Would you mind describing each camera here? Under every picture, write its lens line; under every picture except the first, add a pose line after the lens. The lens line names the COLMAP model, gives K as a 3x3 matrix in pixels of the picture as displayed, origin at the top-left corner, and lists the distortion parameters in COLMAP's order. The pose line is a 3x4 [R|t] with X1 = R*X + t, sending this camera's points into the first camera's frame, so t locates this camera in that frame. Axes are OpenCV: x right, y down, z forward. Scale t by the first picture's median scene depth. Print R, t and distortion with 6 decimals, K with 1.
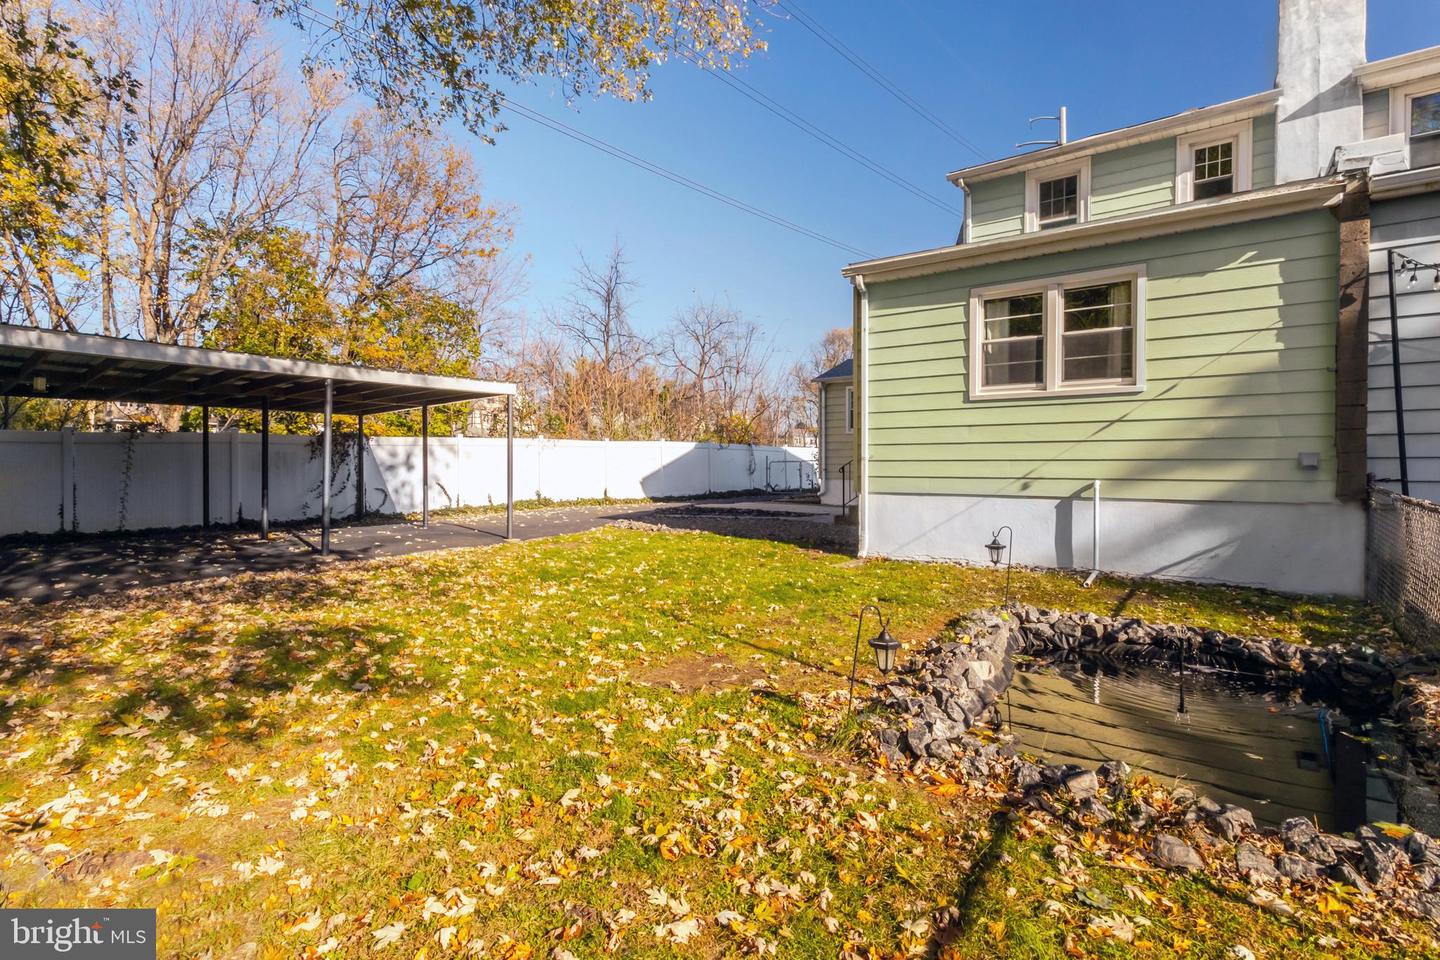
lens RADIAL K [[701.3, 0, 720.0], [0, 701.3, 480.0], [0, 0, 1]] dist [0.001350, 0.000540]
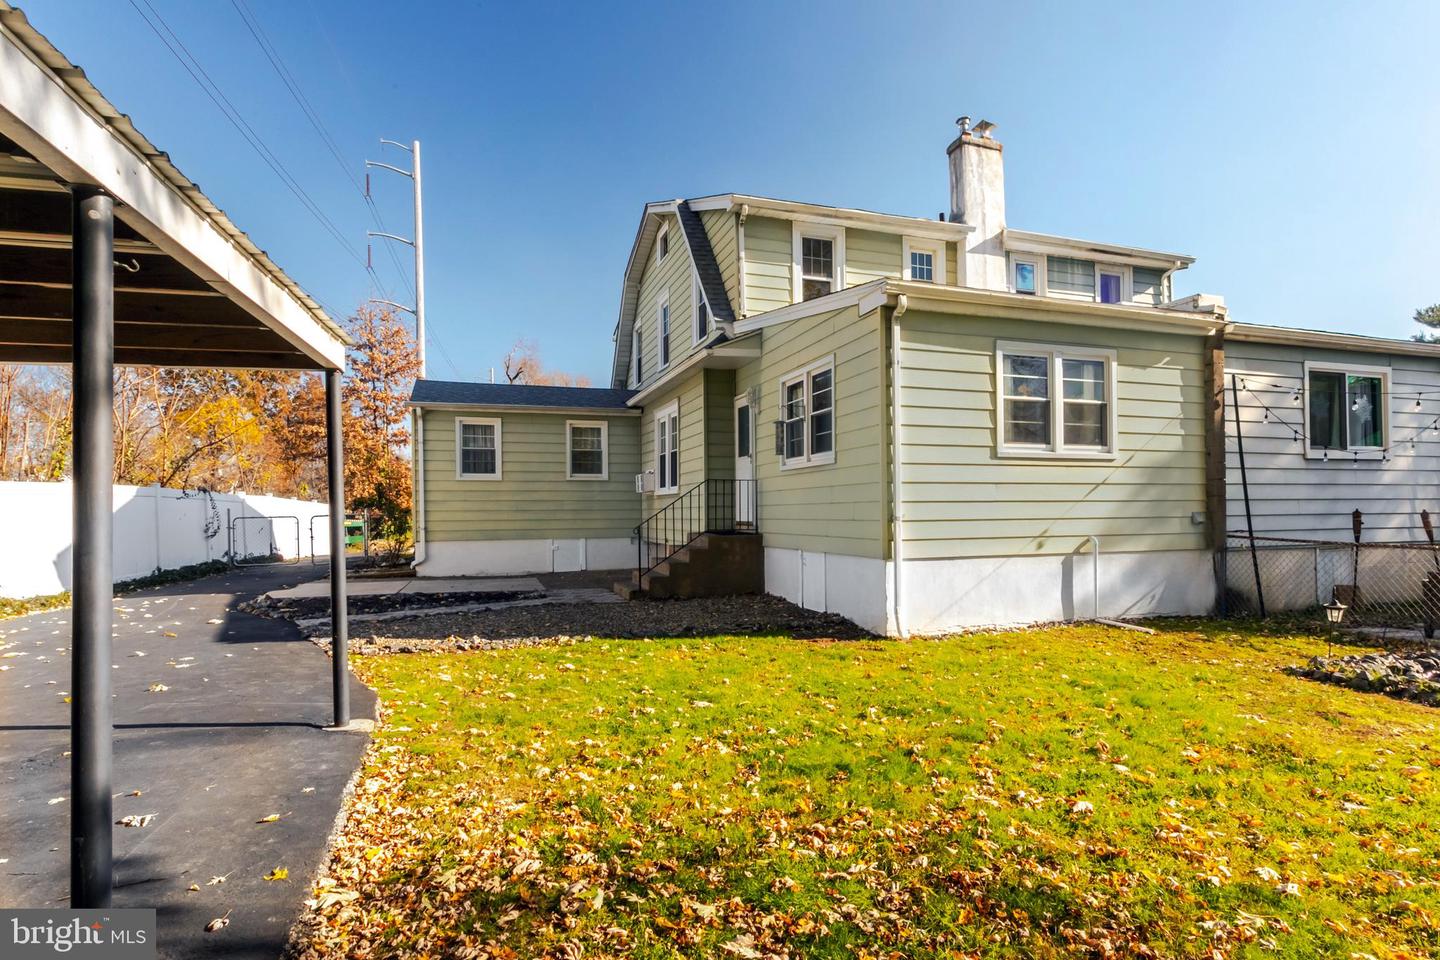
lens RADIAL K [[735.7, 0, 724.0], [0, 735.7, 515.8], [0, 0, 1]] dist [-0.001970, -0.000299]
pose [[0.574832, -0.008287, 0.818230, -0.704429], [0.025459, 0.999646, -0.007761, -0.036286], [-0.817875, 0.025292, 0.574839, 0.763806]]
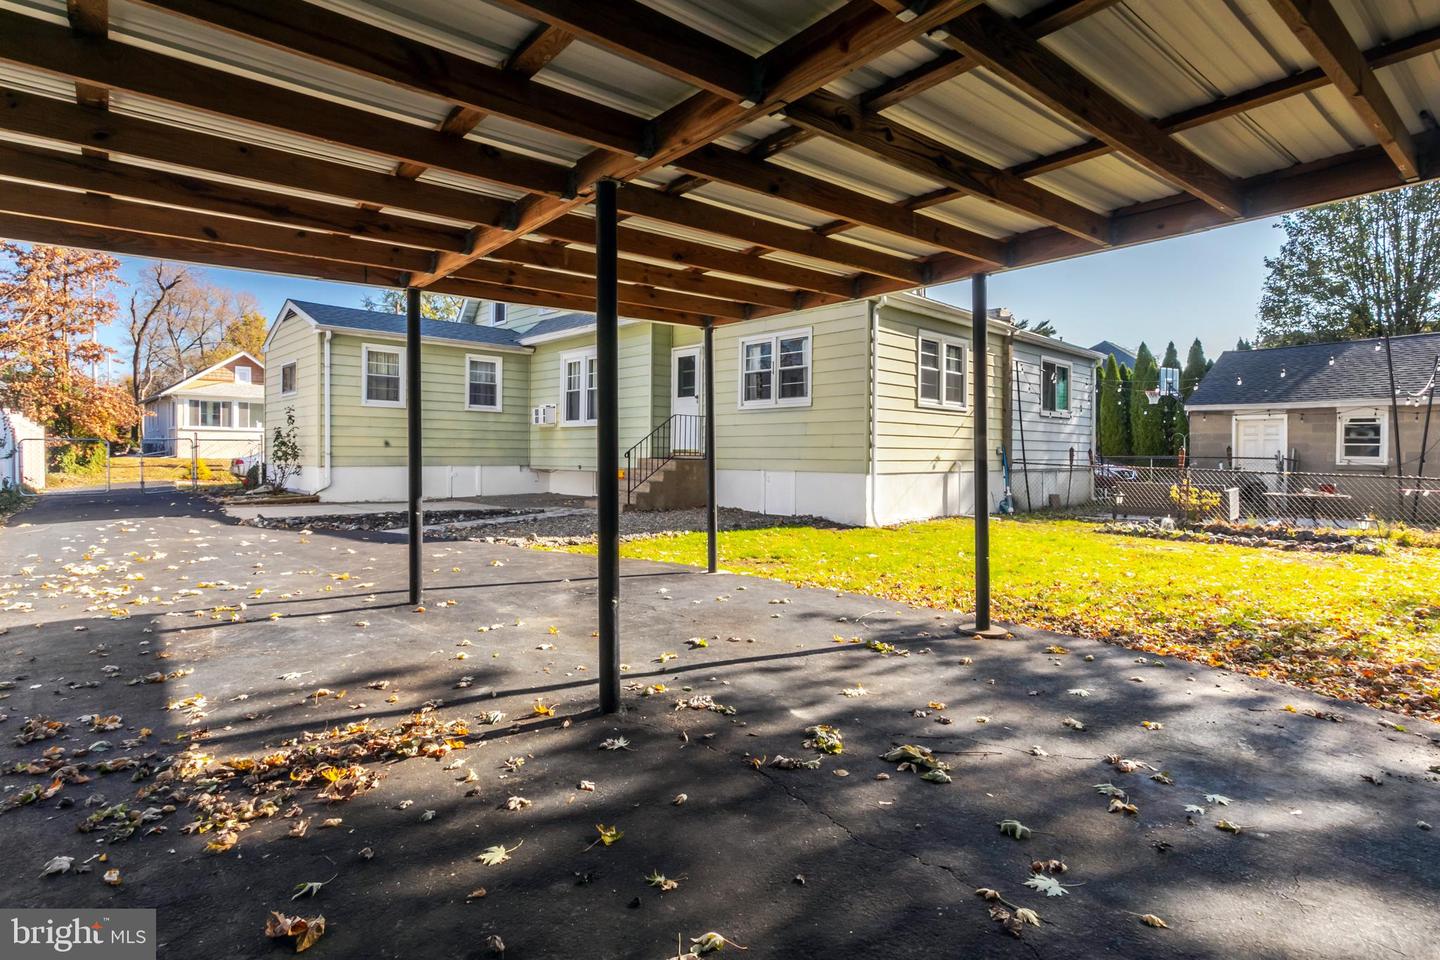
lens RADIAL K [[701.3, 0, 720.0], [0, 701.3, 480.0], [0, 0, 1]] dist [0.001350, 0.000540]
pose [[0.189399, -0.035533, 0.981257, -1.184210], [0.012651, 0.999350, 0.033746, -0.017666], [-0.981819, 0.006022, 0.189725, 1.175974]]
